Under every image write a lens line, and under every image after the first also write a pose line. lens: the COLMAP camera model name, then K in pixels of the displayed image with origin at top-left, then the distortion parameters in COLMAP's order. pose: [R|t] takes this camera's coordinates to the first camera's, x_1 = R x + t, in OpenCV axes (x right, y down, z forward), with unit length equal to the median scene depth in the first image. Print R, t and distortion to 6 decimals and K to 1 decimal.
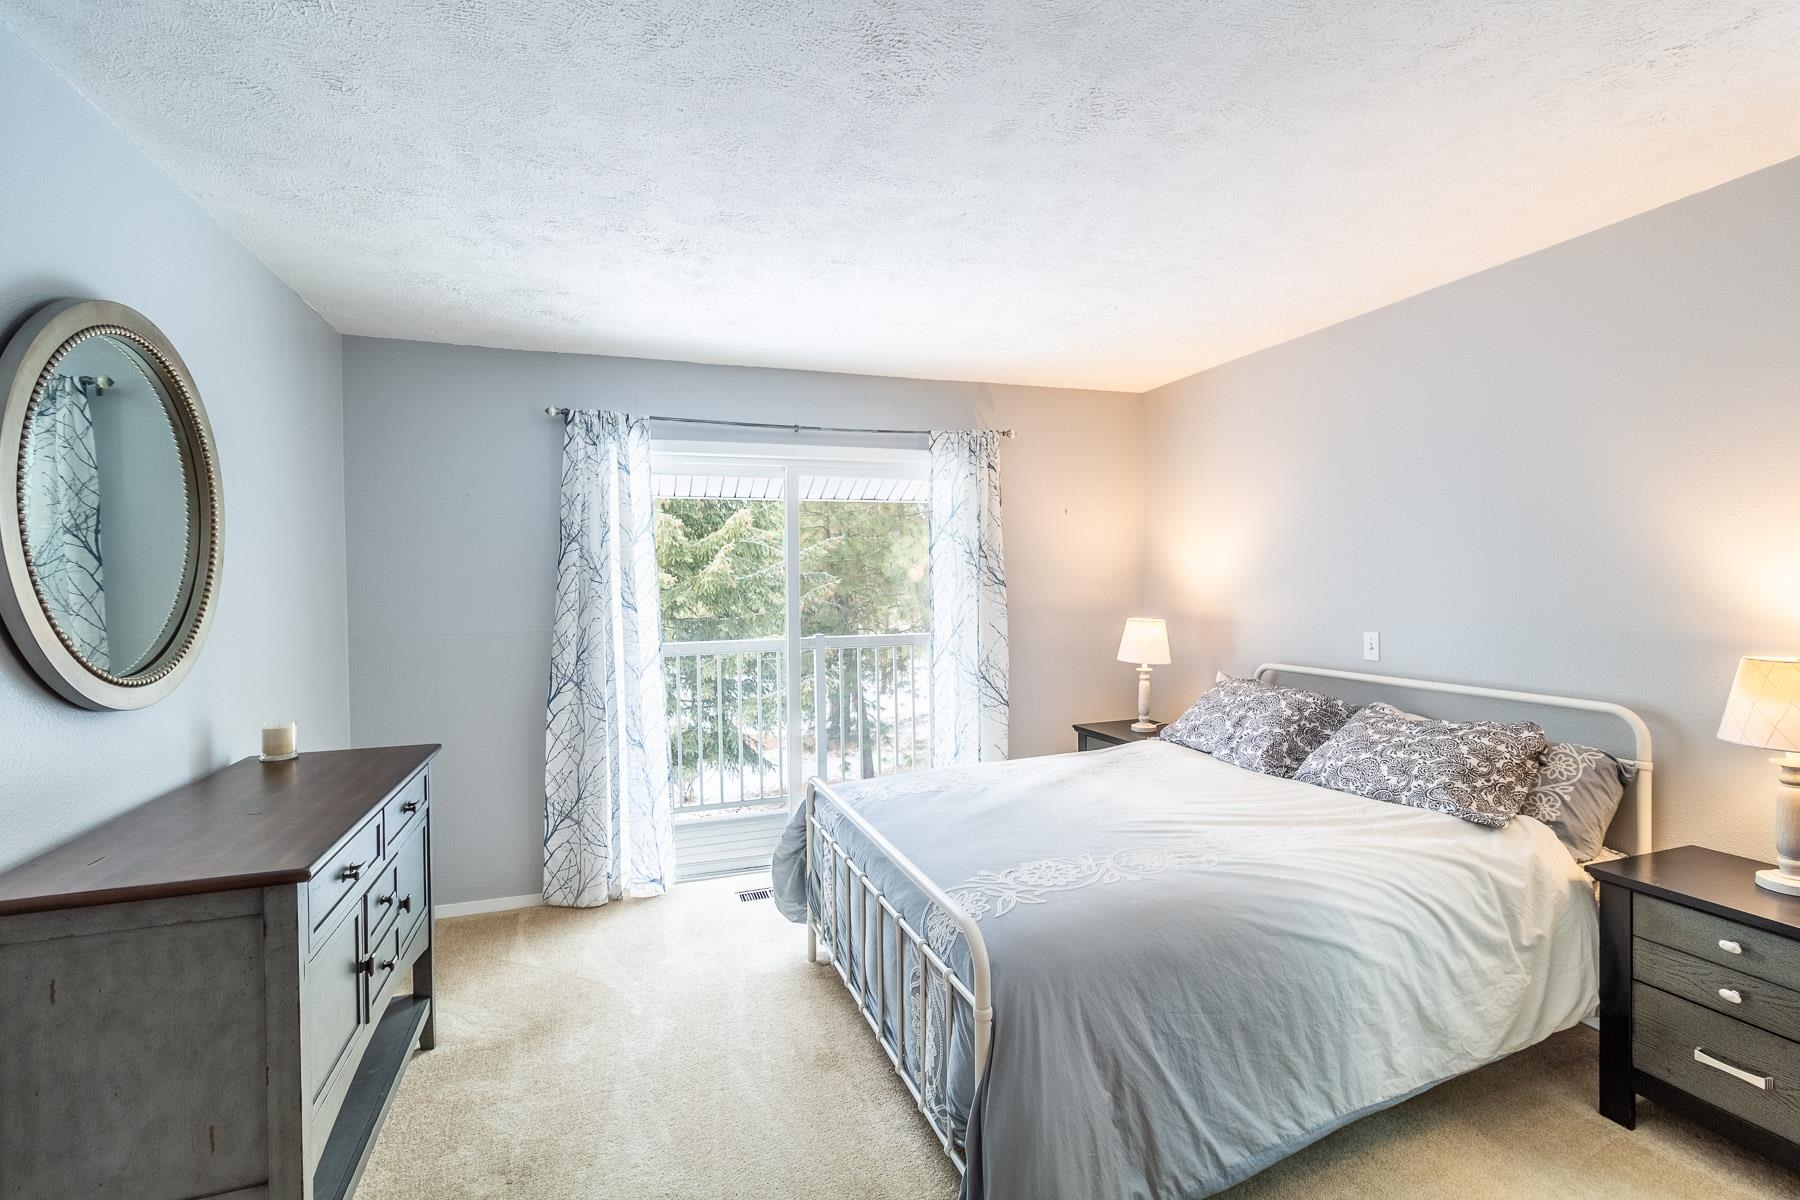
lens RADIAL K [[836.8, 0, 910.7], [0, 836.8, 595.6], [0, 0, 1]] dist [-0.001824, 0.000187]
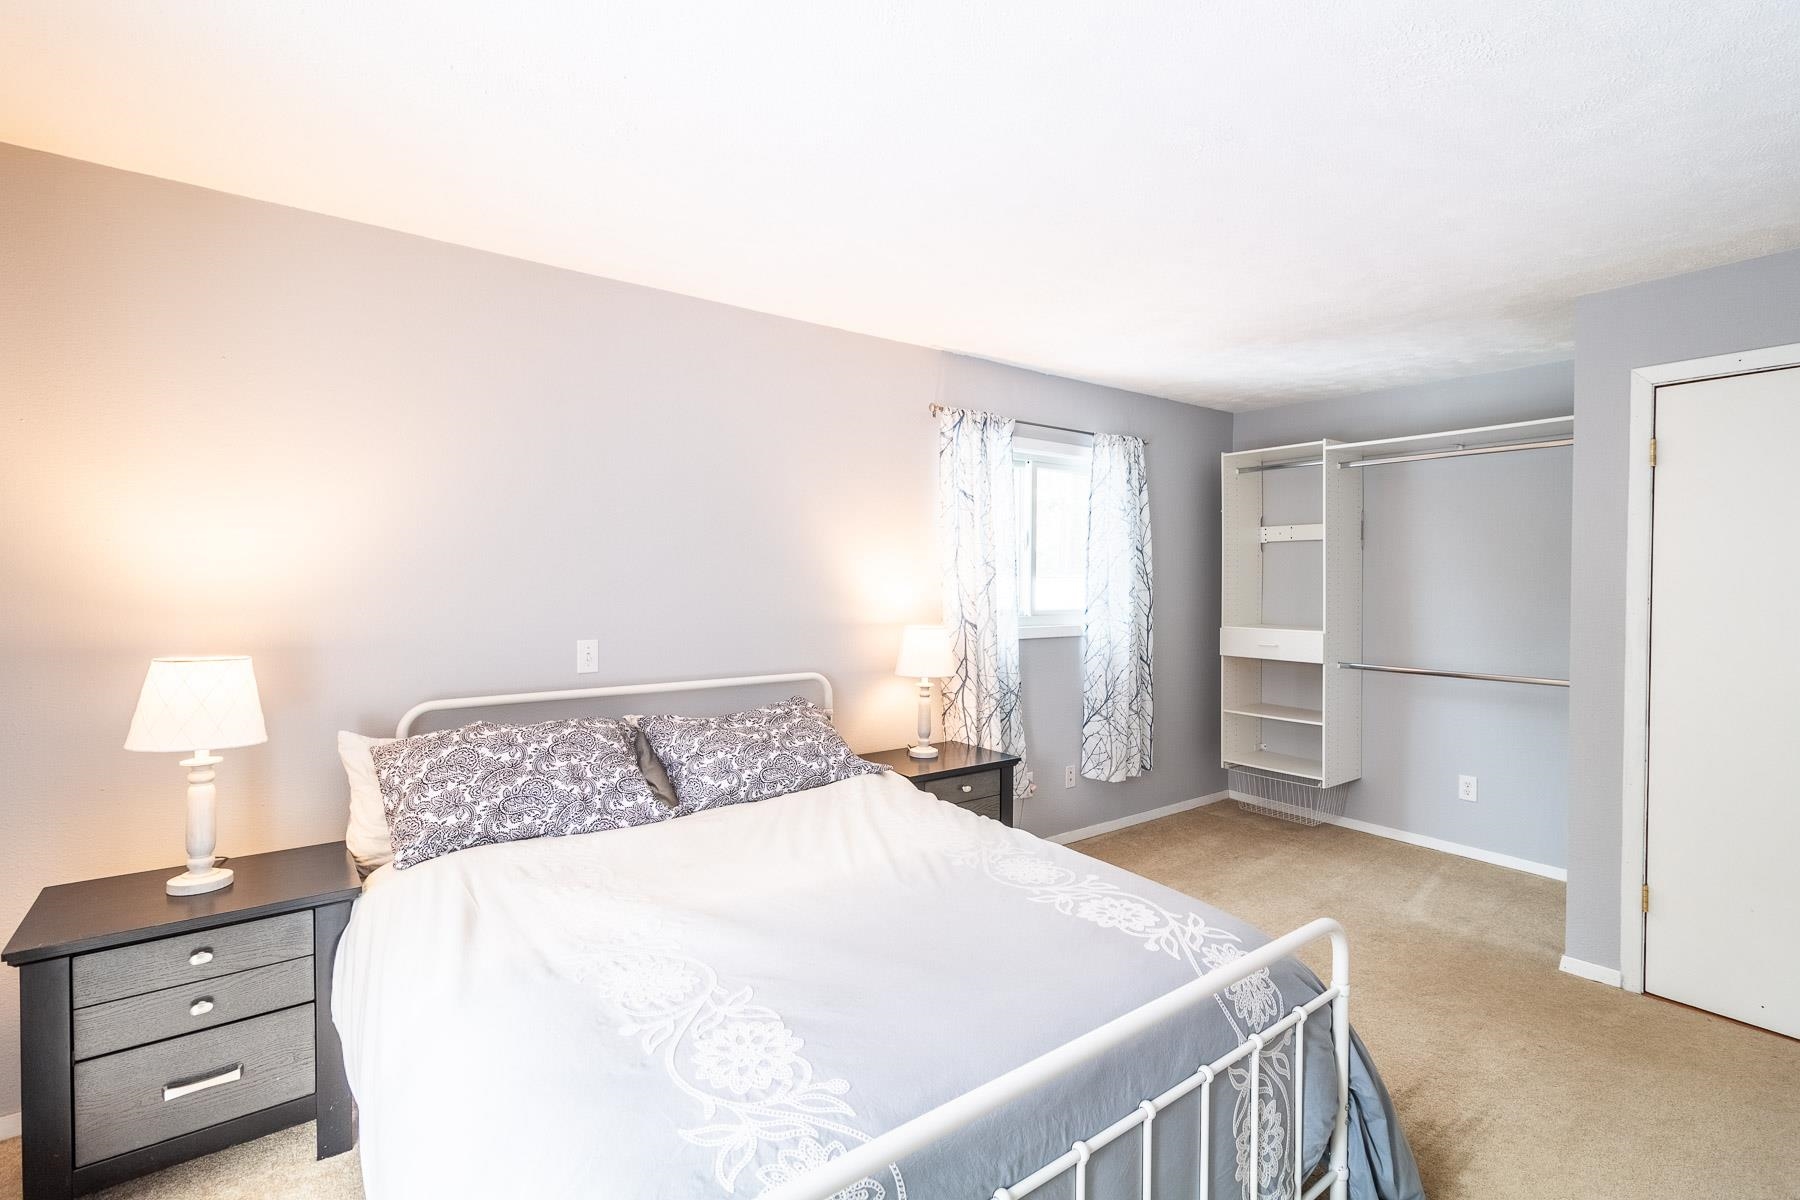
lens RADIAL K [[836.8, 0, 915.4], [0, 836.8, 596.0], [0, 0, 1]] dist [-0.001824, 0.000187]
pose [[-0.311197, -0.006263, 0.950325, -0.382941], [0.015070, 0.999820, 0.011524, -0.007151], [-0.950226, 0.017907, -0.311047, 0.942673]]
